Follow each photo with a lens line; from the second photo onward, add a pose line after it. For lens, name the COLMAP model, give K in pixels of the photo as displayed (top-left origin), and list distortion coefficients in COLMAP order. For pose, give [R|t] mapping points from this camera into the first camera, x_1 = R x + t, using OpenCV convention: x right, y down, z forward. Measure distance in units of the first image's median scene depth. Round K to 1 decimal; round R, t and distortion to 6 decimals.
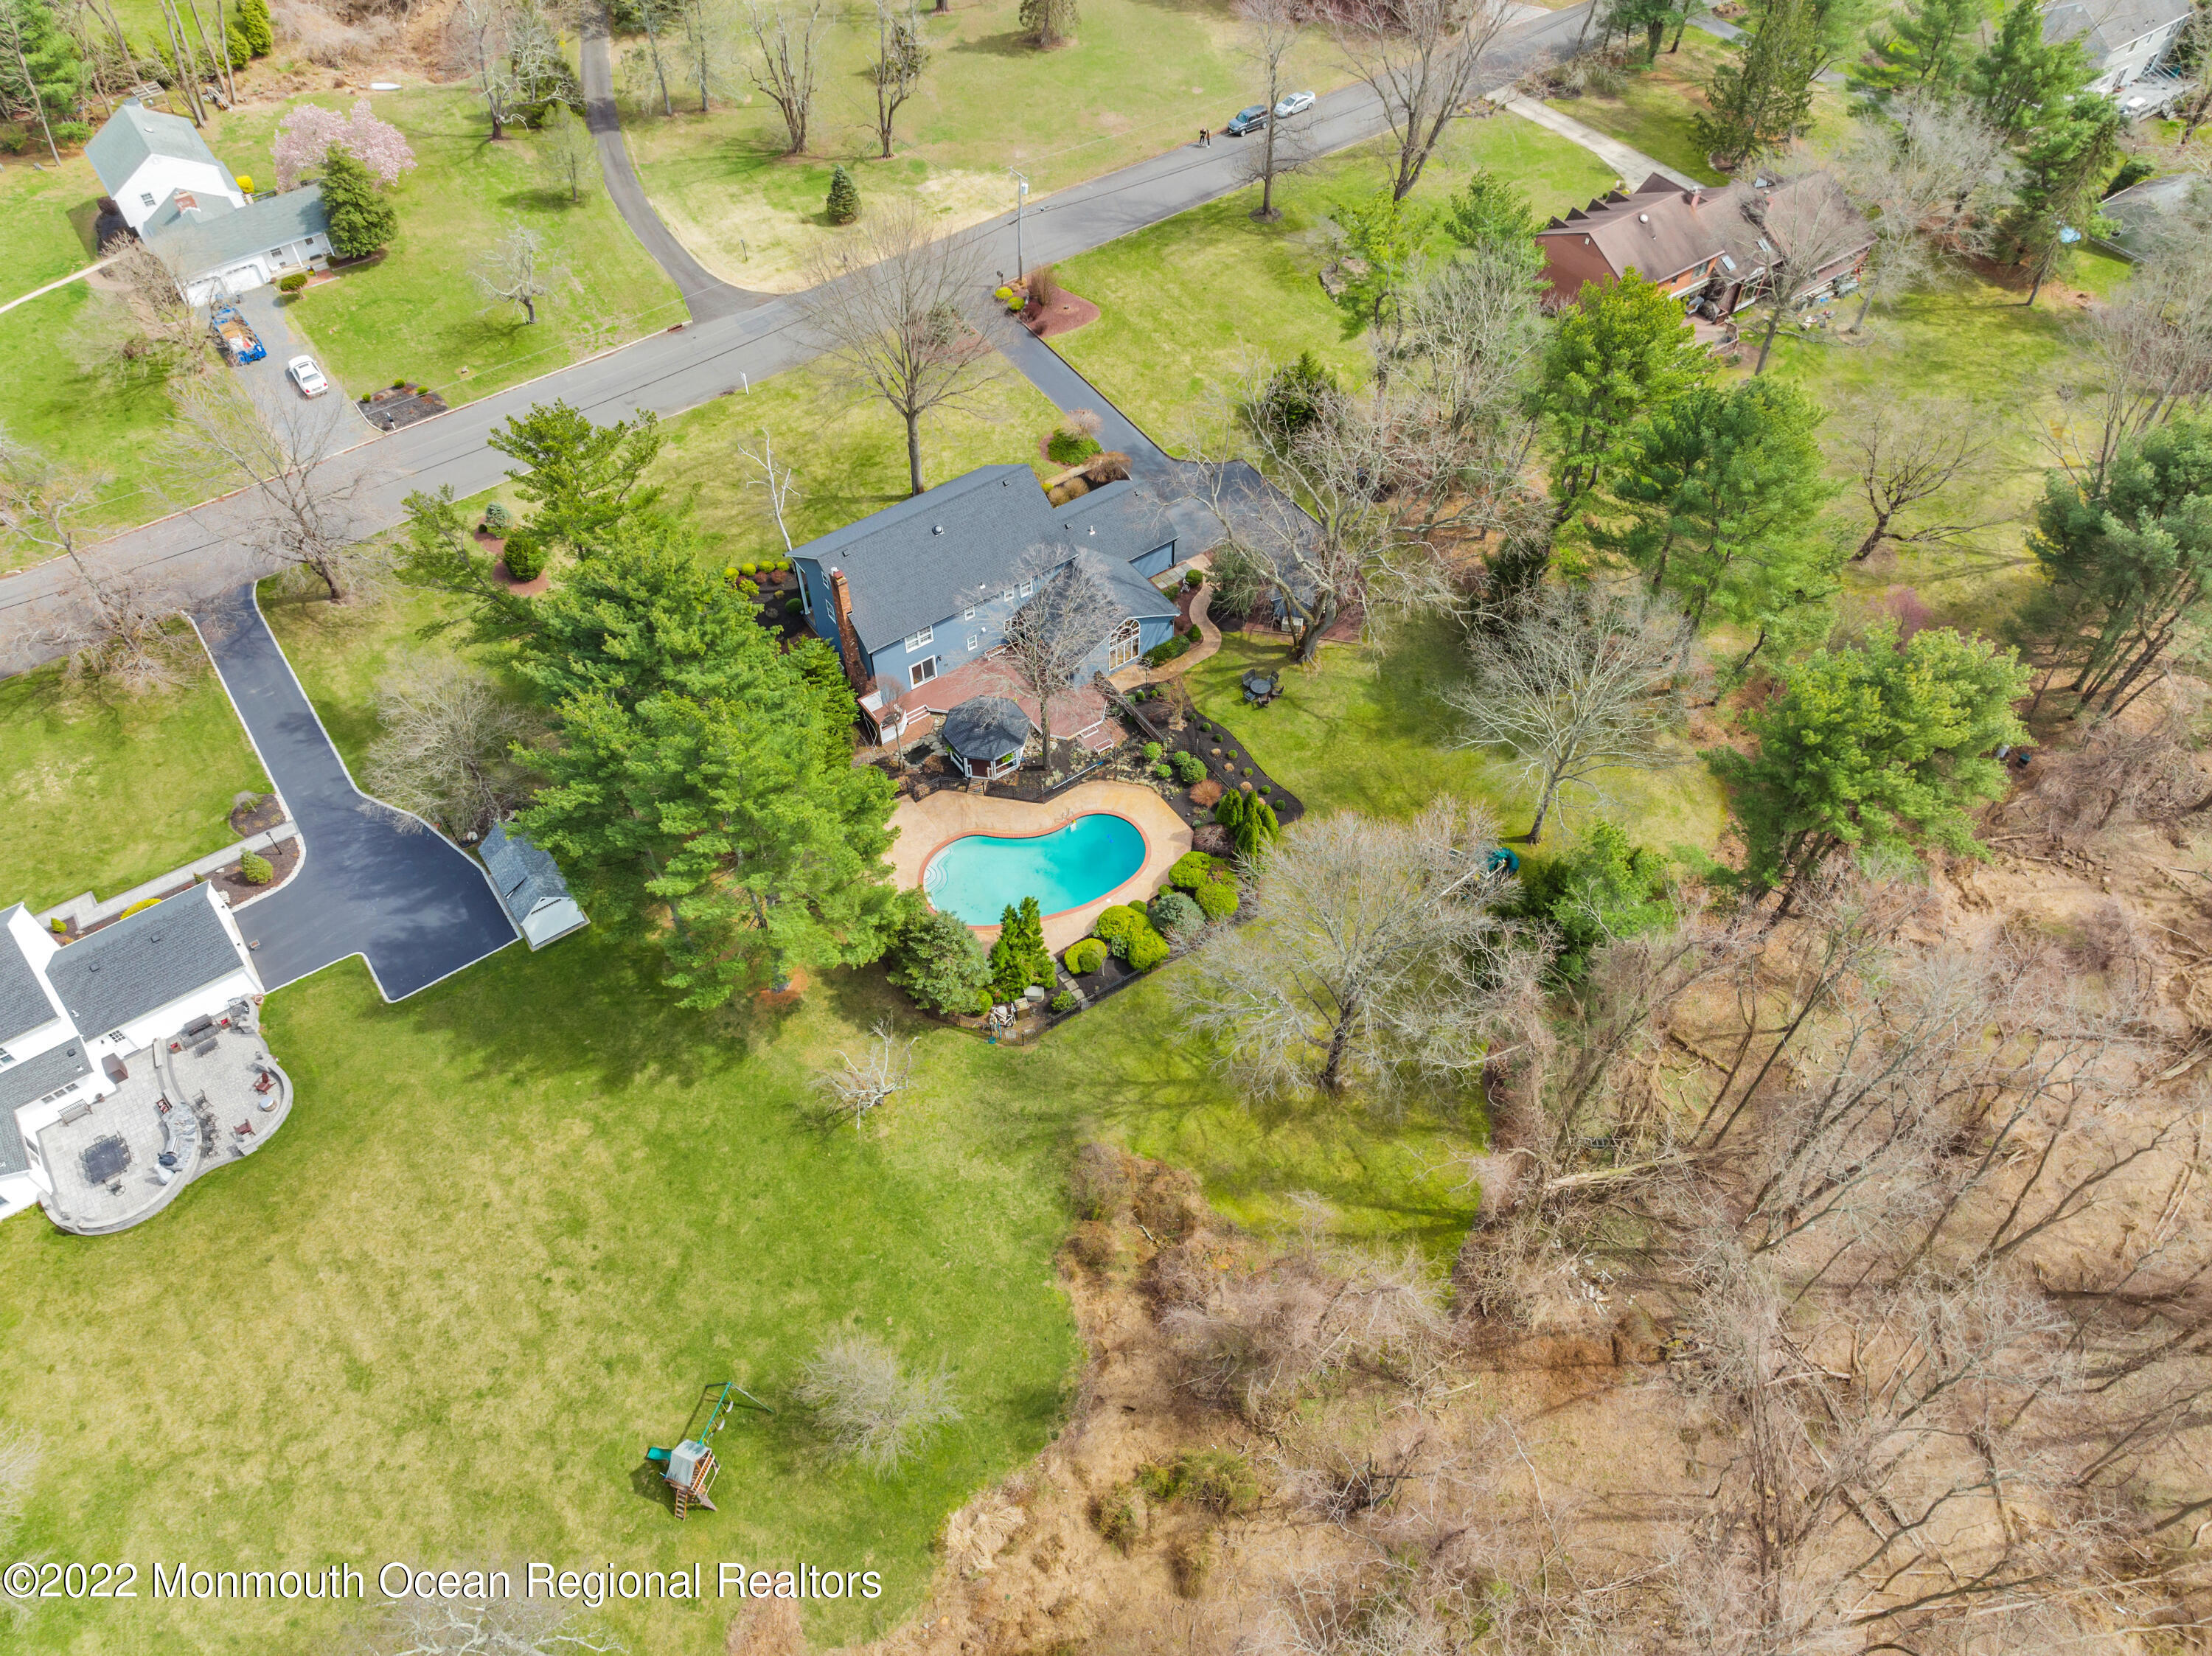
lens RADIAL K [[1562.3, 0, 1101.1], [0, 1562.3, 834.3], [0, 0, 1]] dist [-0.039883, 0.011446]
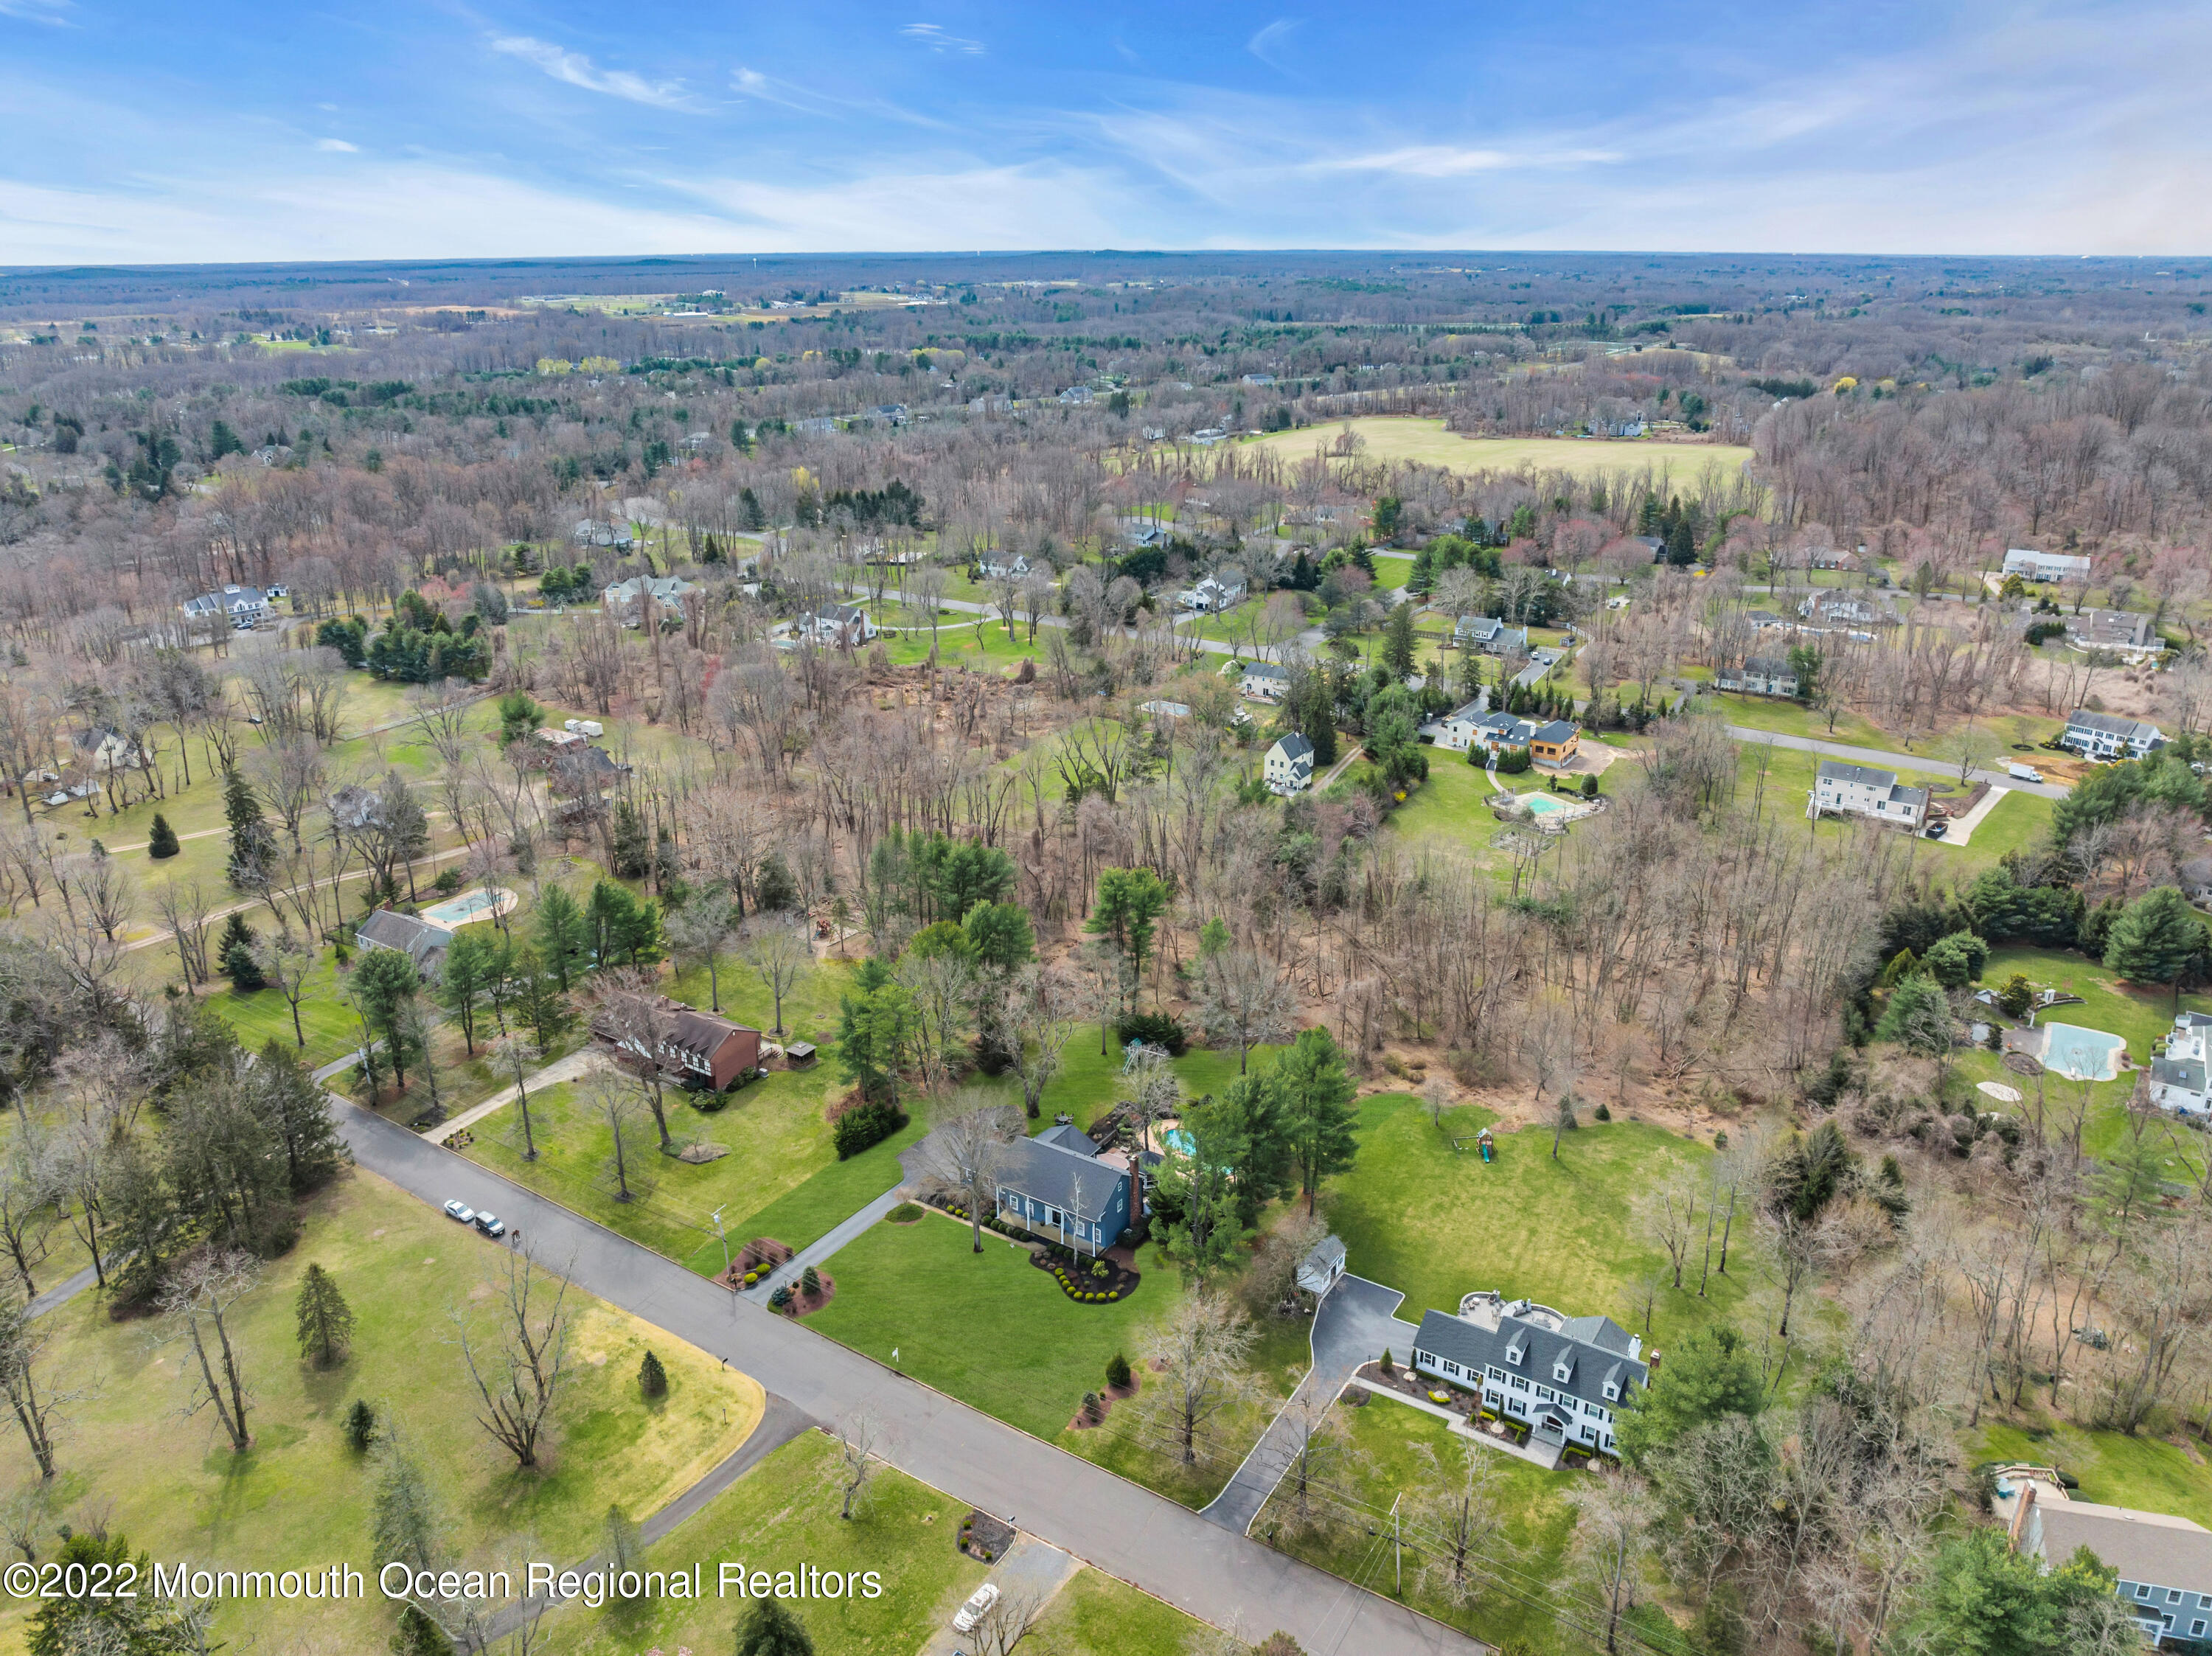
lens RADIAL K [[1562.3, 0, 1104.0], [0, 1562.3, 827.3], [0, 0, 1]] dist [-0.039883, 0.011446]
pose [[-0.372232, -0.320106, 0.871192, -1.732049], [0.730974, 0.477310, 0.487701, -1.349076], [-0.571944, 0.818357, 0.056319, 0.545602]]
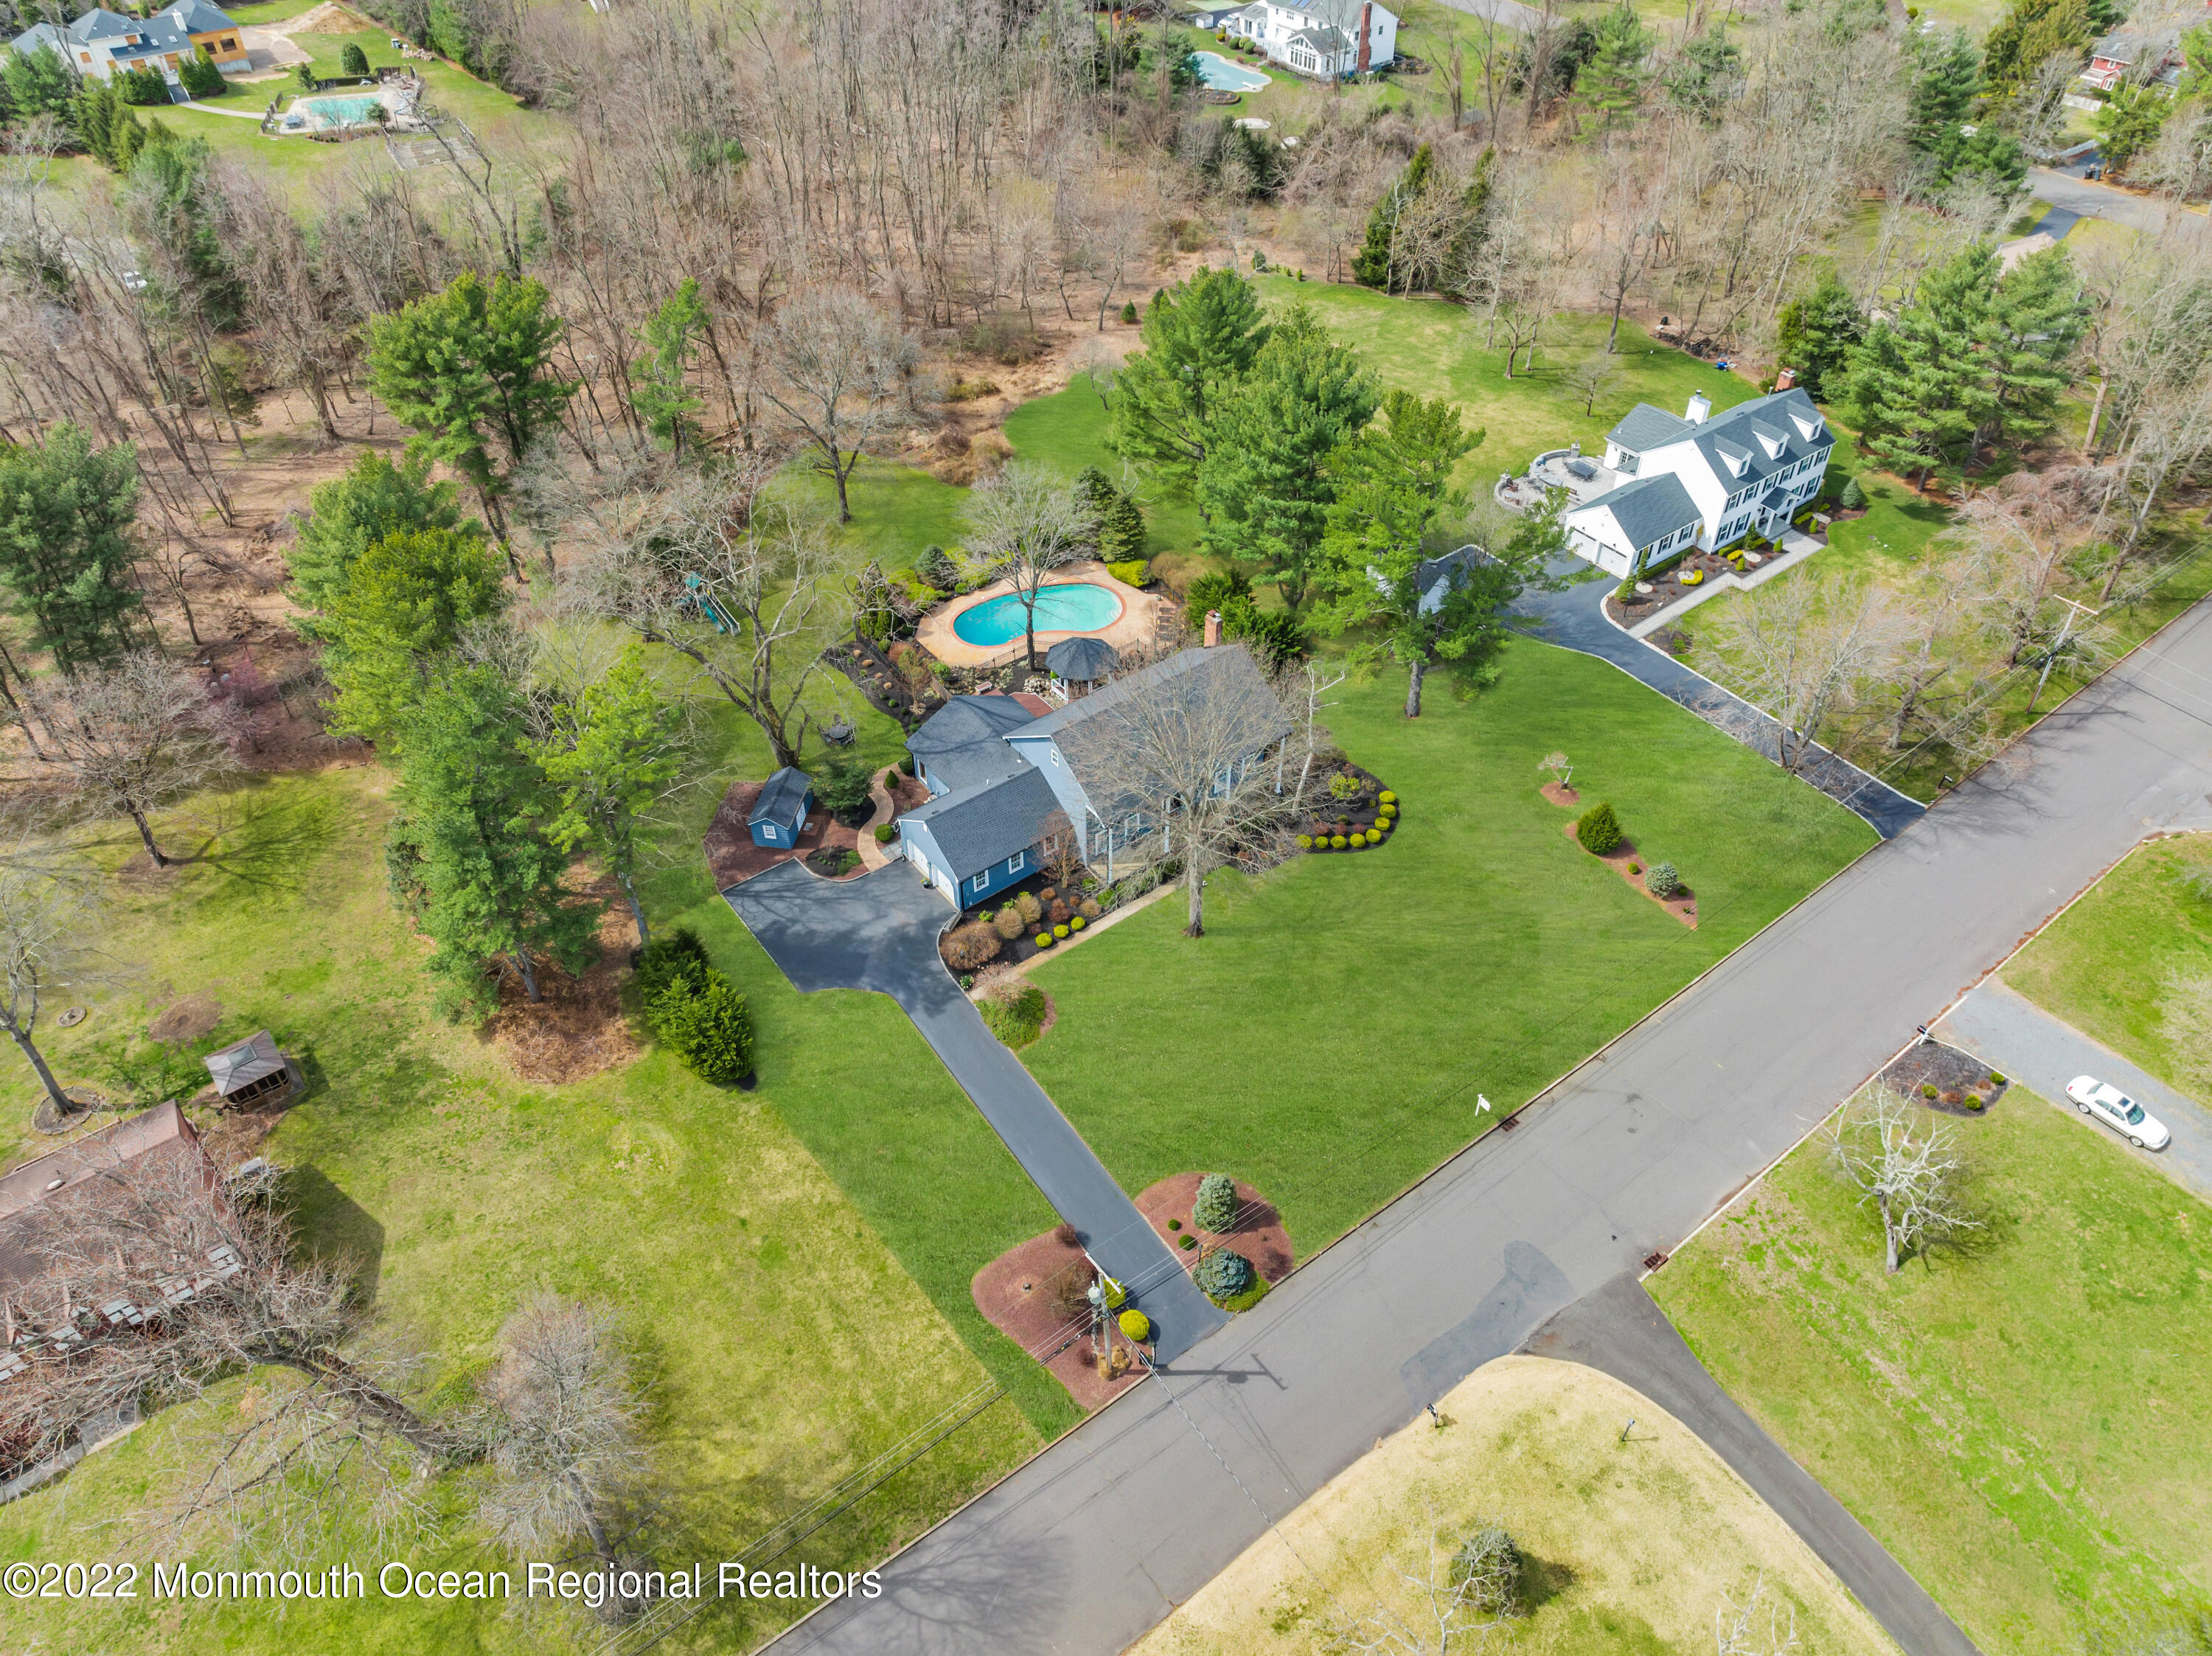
lens RADIAL K [[1562.3, 0, 1104.5], [0, 1562.3, 825.5], [0, 0, 1]] dist [-0.039883, 0.011446]
pose [[-0.999172, 0.033049, -0.023737, -0.058700], [-0.025978, -0.069116, 0.997270, -1.249940], [0.031318, 0.997061, 0.069917, 1.042552]]
